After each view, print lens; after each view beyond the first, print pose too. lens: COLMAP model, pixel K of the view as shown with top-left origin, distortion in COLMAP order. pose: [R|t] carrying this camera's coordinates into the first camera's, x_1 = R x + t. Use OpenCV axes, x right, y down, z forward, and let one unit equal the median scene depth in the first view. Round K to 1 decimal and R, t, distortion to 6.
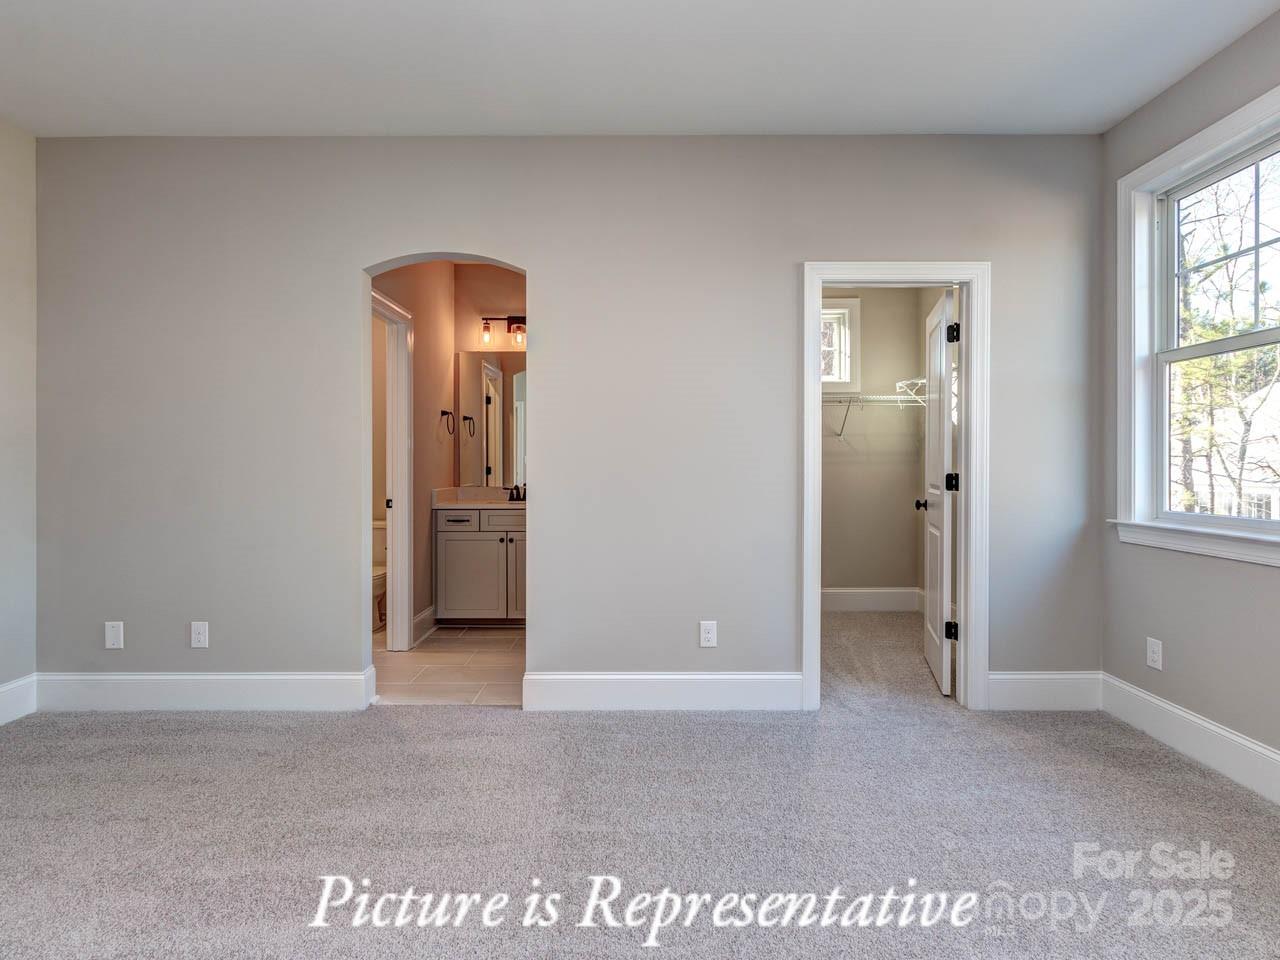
lens RADIAL K [[655.3, 0, 635.5], [0, 655.3, 474.1], [0, 0, 1]] dist [0.006541, -0.001697]
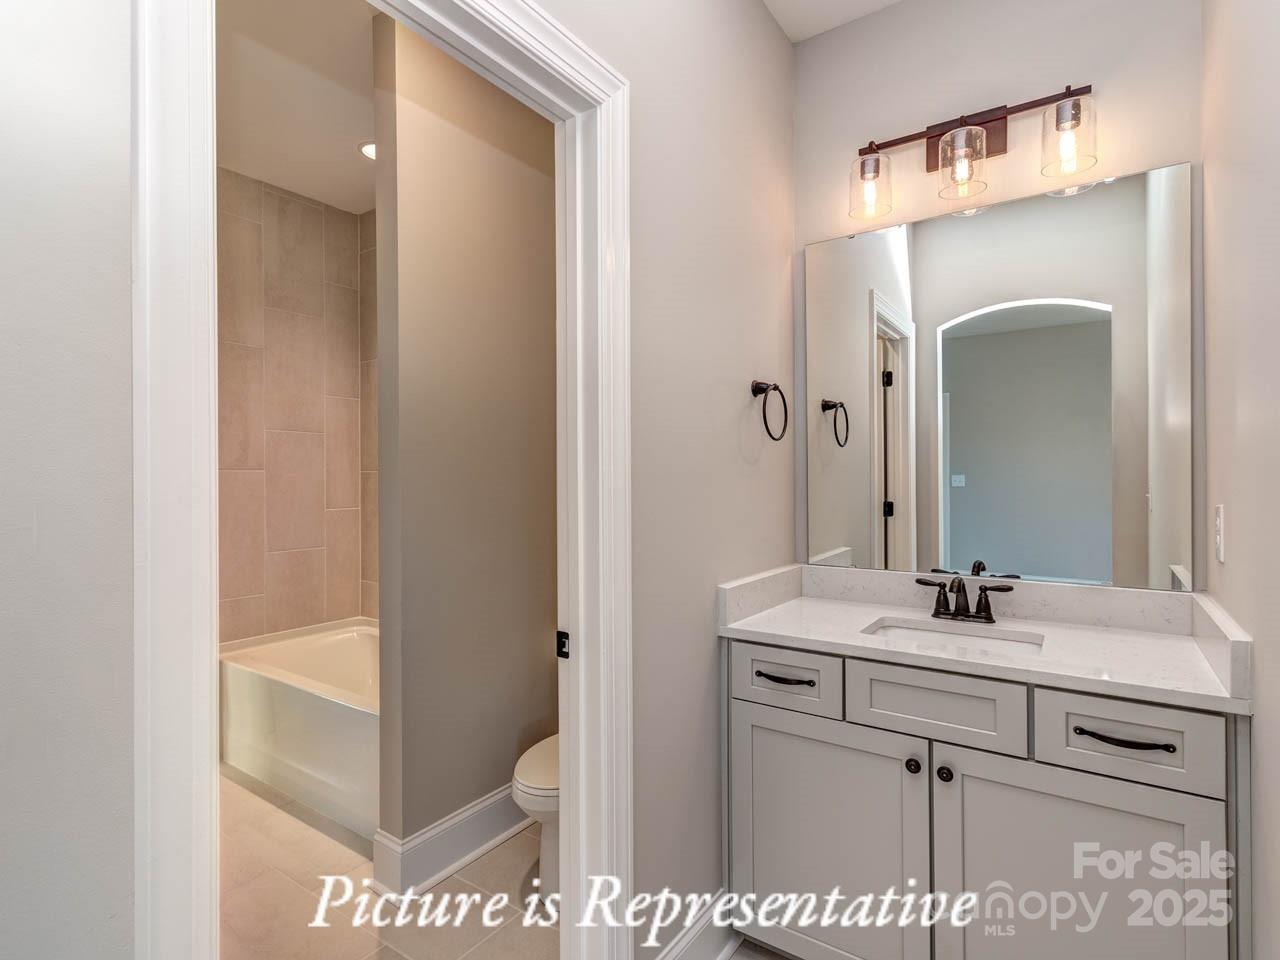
lens RADIAL K [[655.3, 0, 634.3], [0, 655.3, 481.8], [0, 0, 1]] dist [0.006541, -0.001697]
pose [[0.821668, -0.008298, -0.569906, -0.131659], [-0.000422, 0.999885, -0.015167, -0.031236], [0.569966, 0.012702, 0.821570, 0.655535]]
